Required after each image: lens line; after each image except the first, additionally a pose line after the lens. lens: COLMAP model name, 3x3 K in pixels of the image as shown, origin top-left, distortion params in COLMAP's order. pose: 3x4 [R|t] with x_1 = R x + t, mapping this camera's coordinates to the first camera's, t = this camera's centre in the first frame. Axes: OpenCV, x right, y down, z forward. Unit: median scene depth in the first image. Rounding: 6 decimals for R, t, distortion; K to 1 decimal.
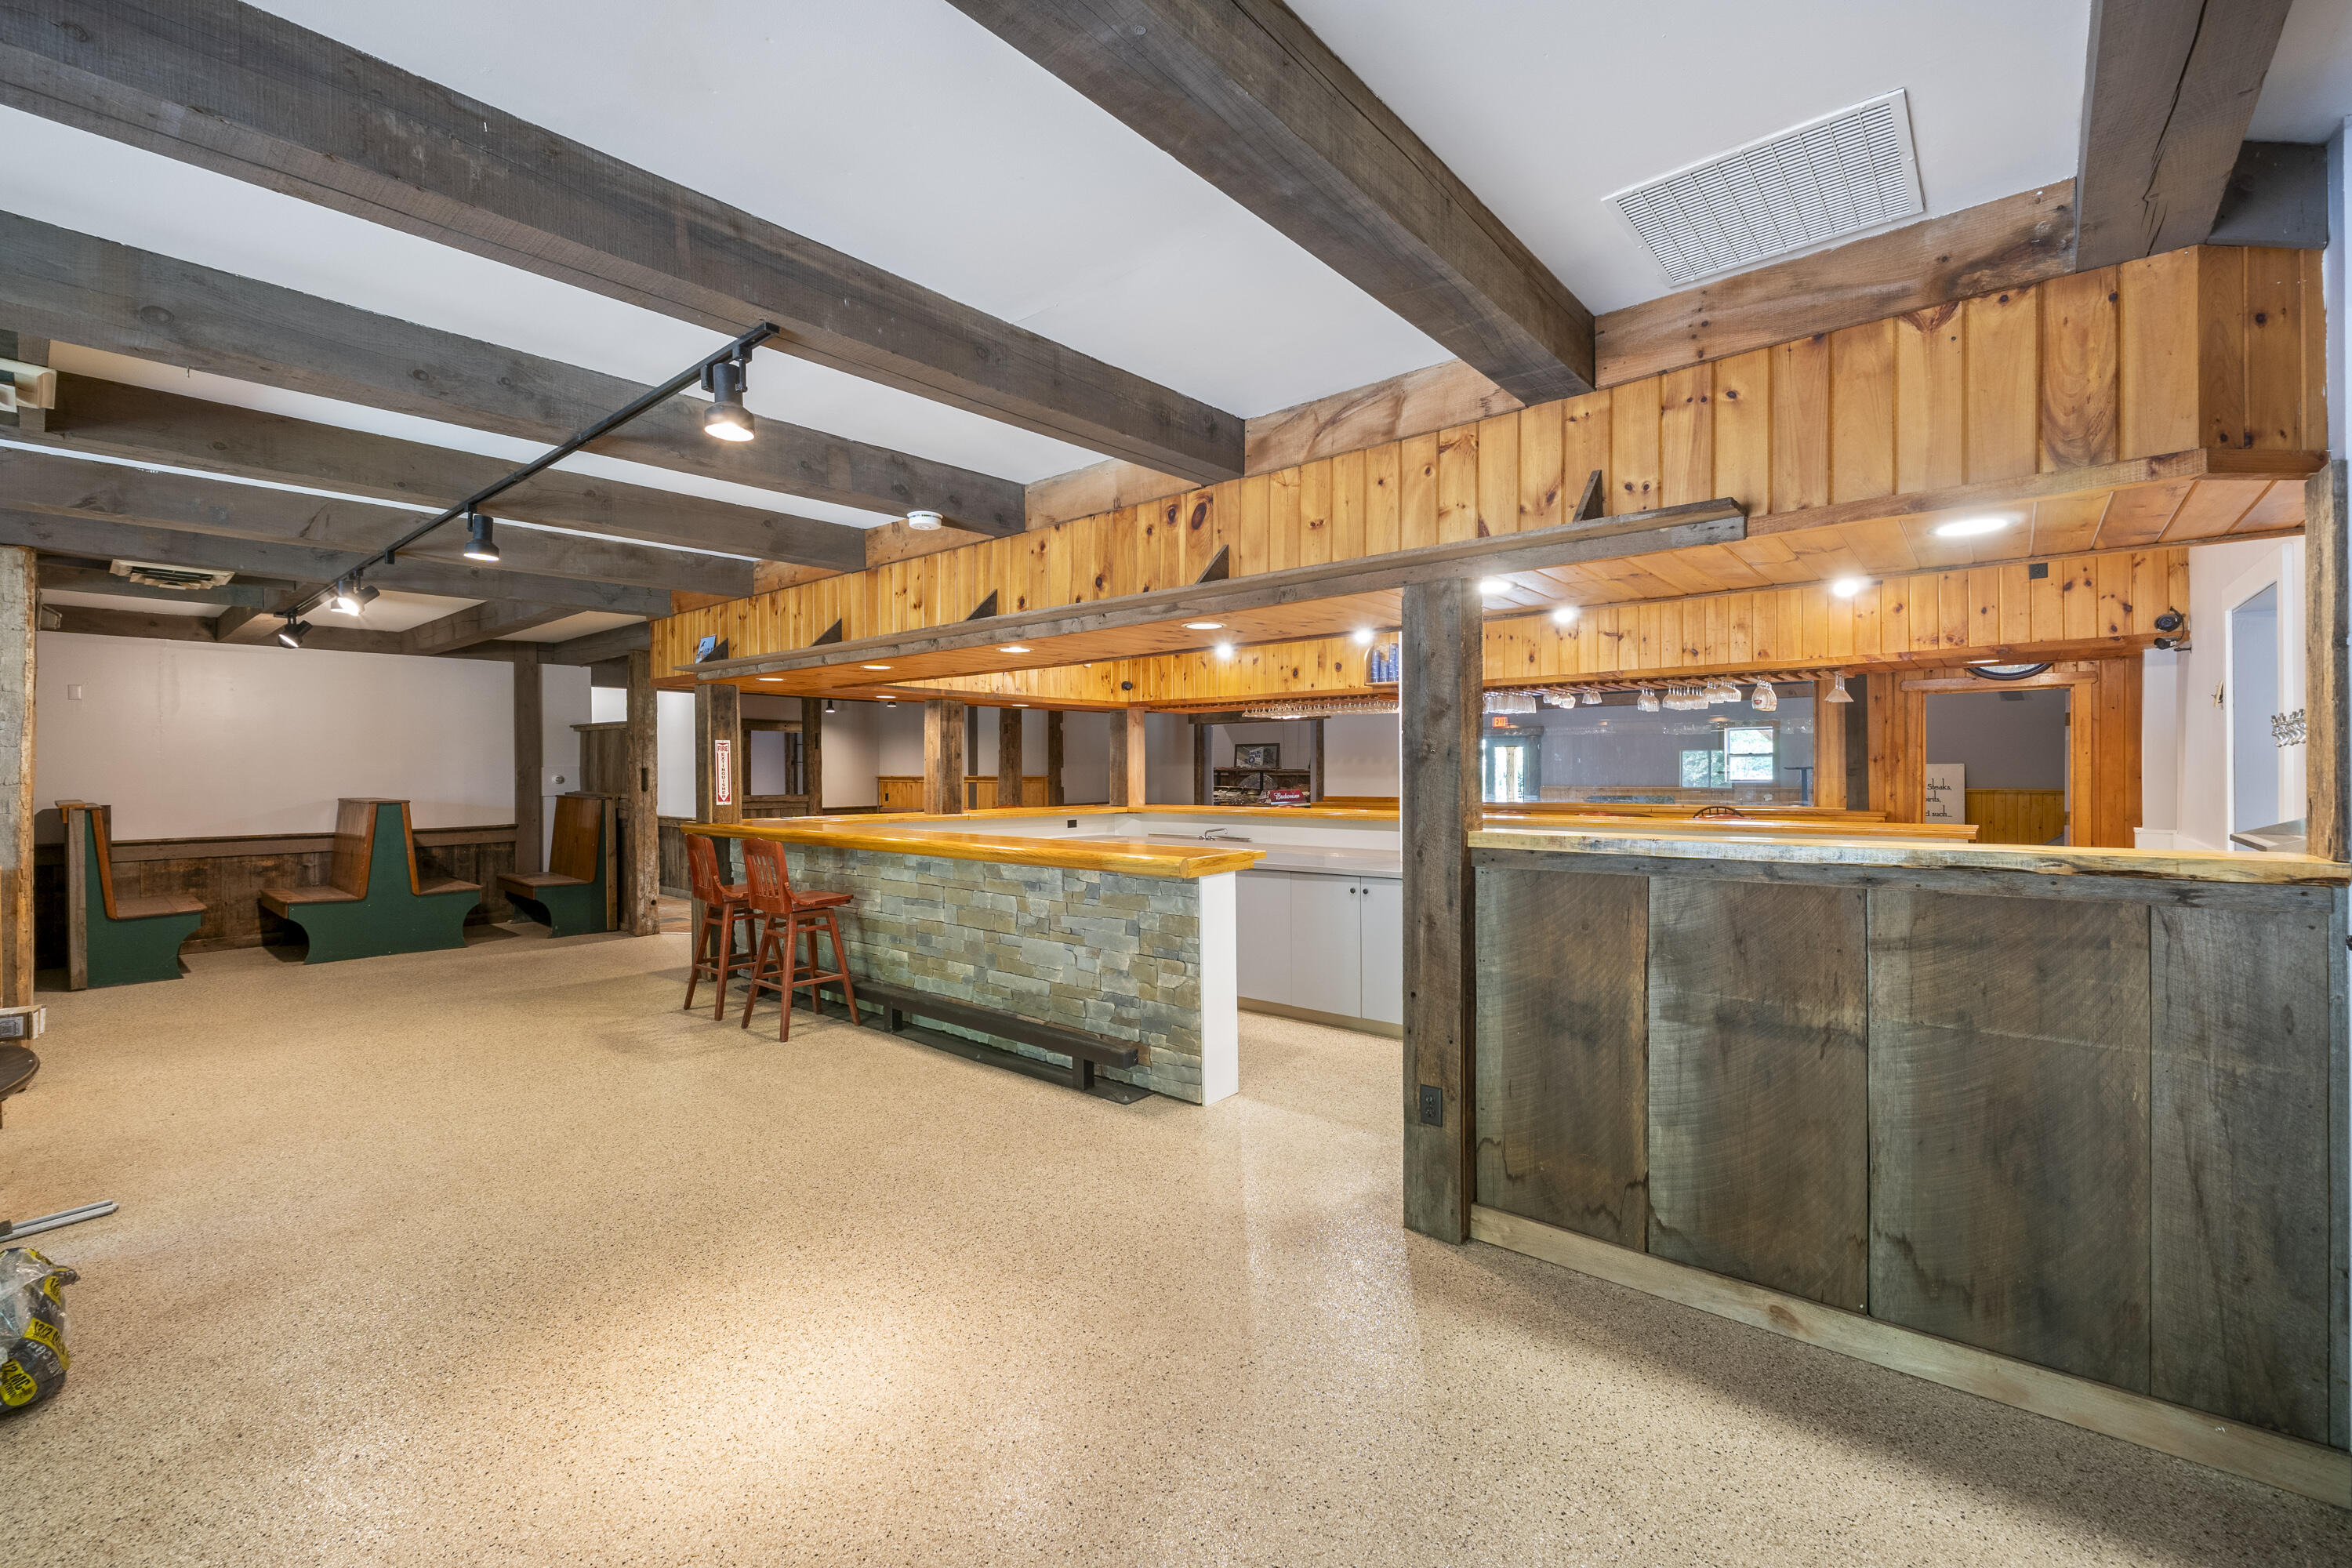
lens RADIAL K [[1008.1, 0, 1171.3], [0, 1008.1, 772.5], [0, 0, 1]] dist [-0.000904, -0.000061]
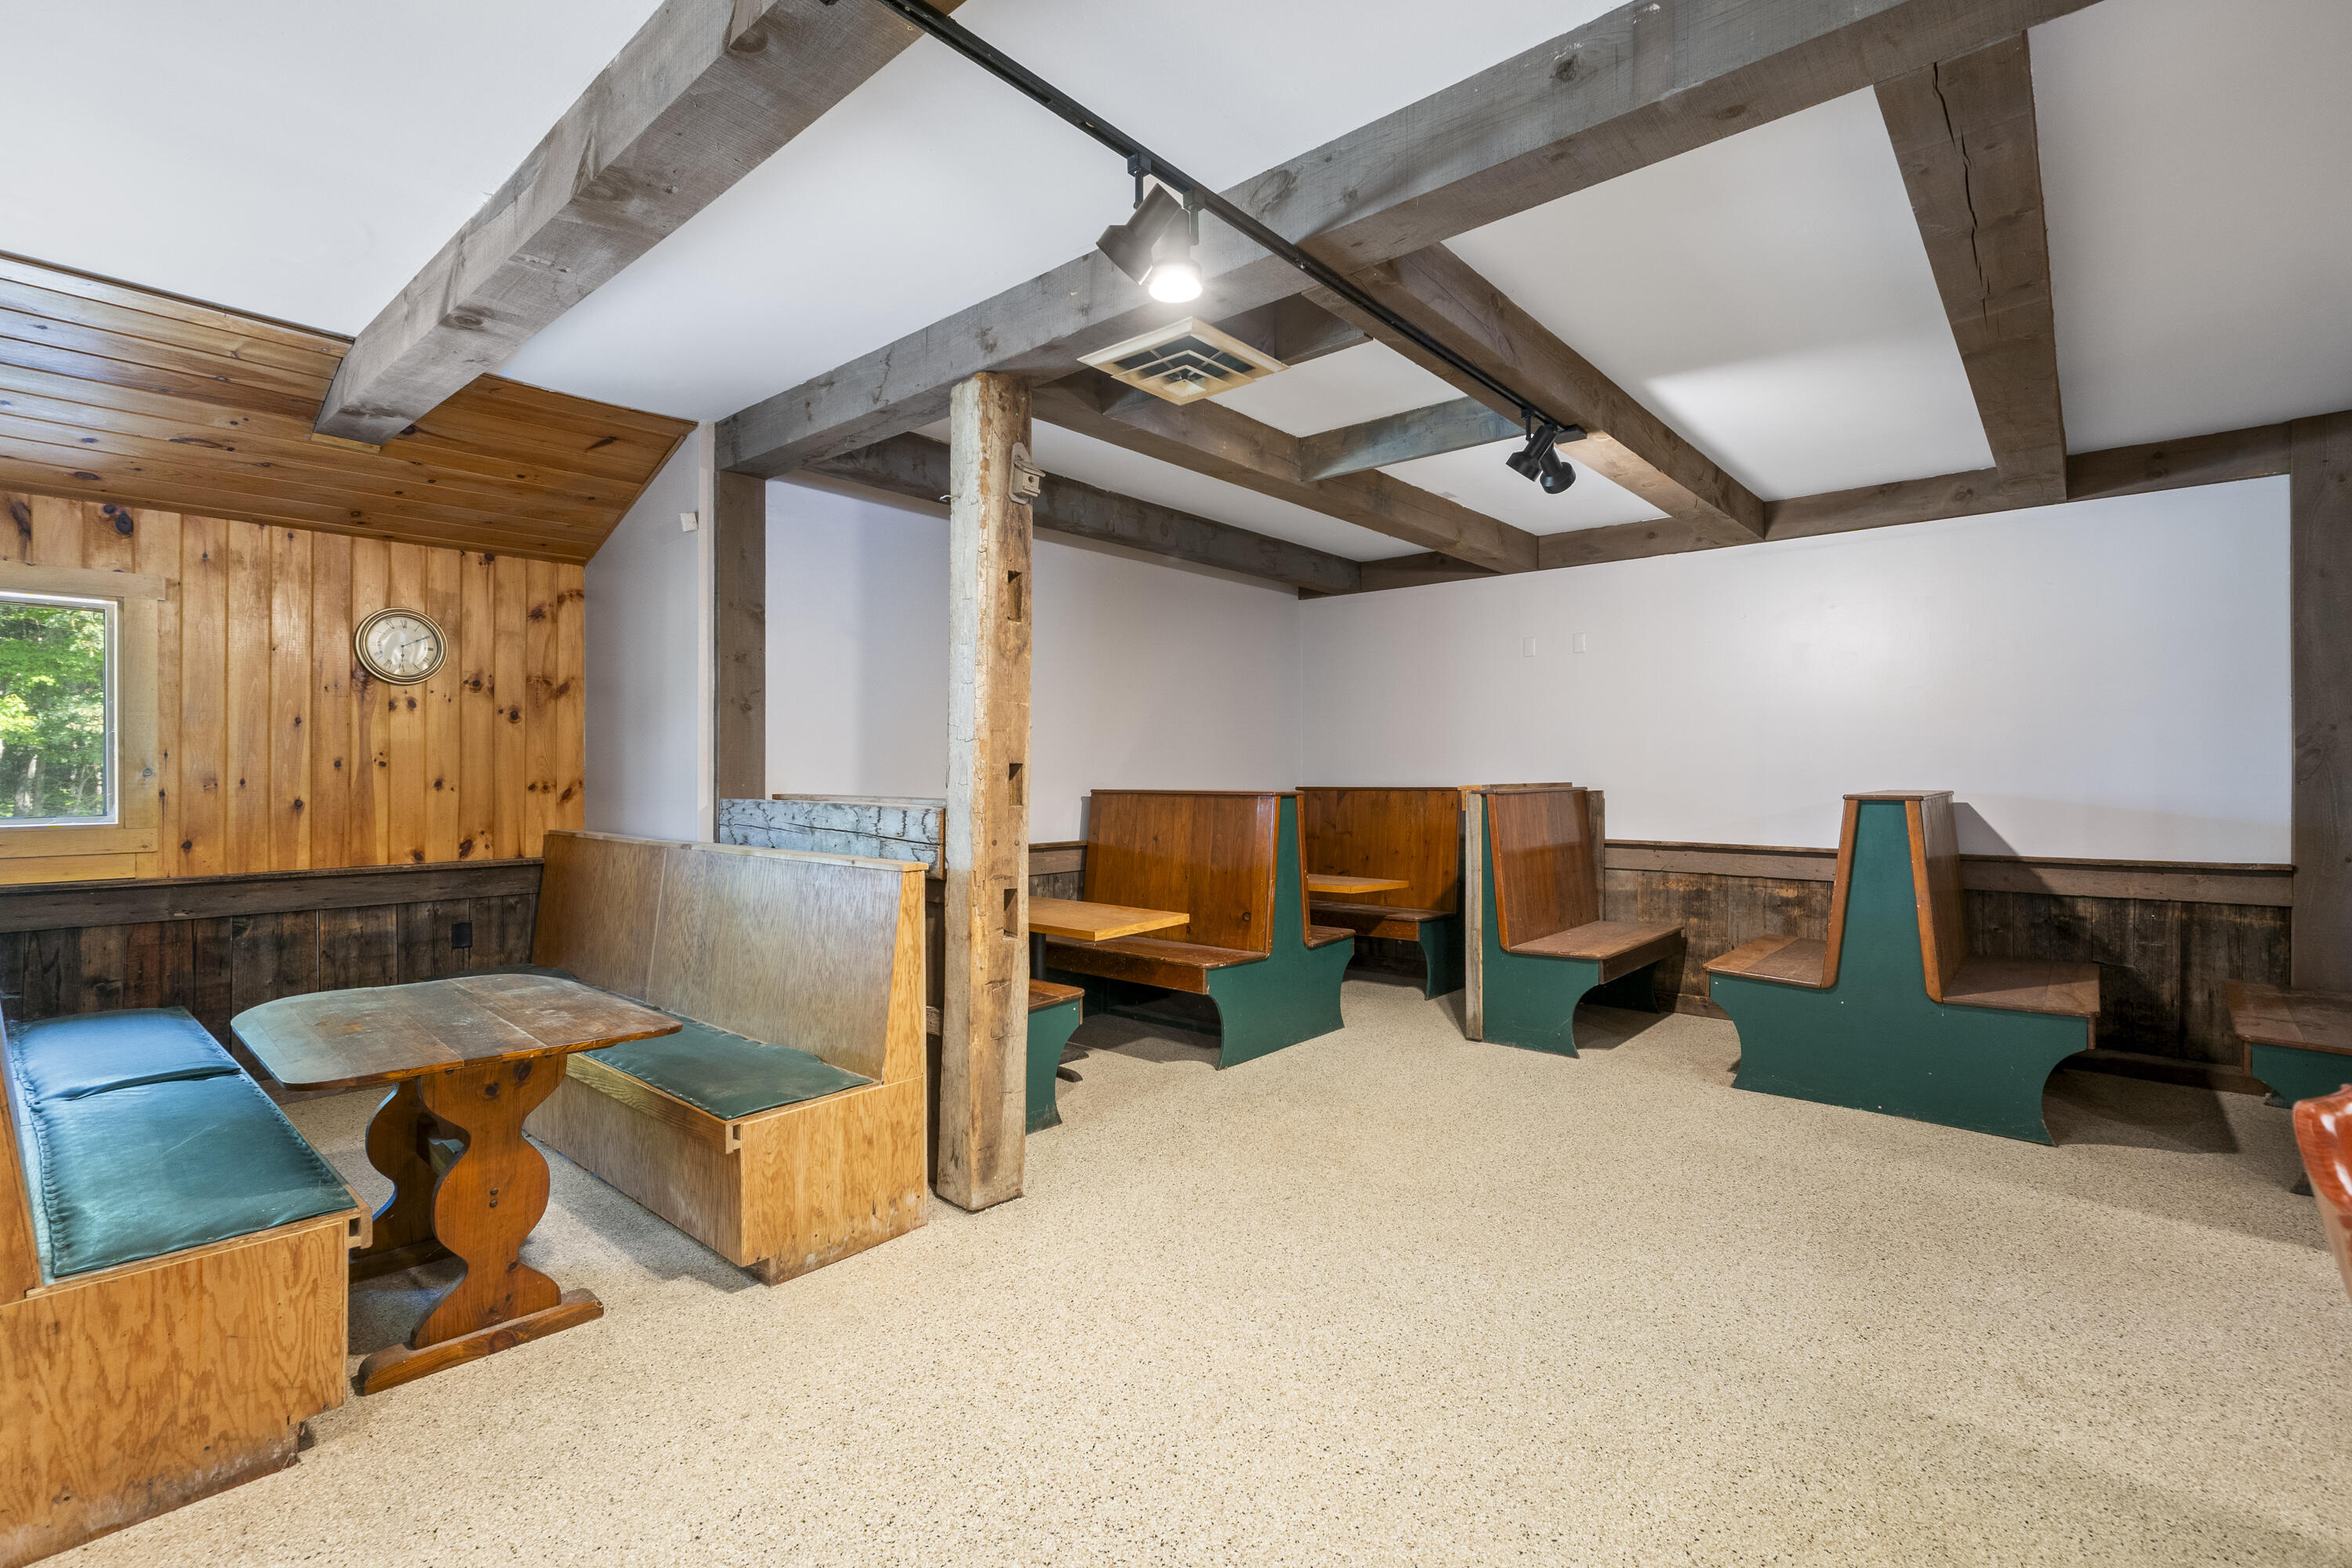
lens RADIAL K [[1049.5, 0, 1178.7], [0, 1049.5, 782.4], [0, 0, 1]] dist [-0.000833, -0.000166]
pose [[-0.007851, 0.006292, -0.999949, -0.228177], [-0.007952, 0.999948, 0.006355, 0.019069], [0.999938, 0.008001, -0.007800, 0.574274]]
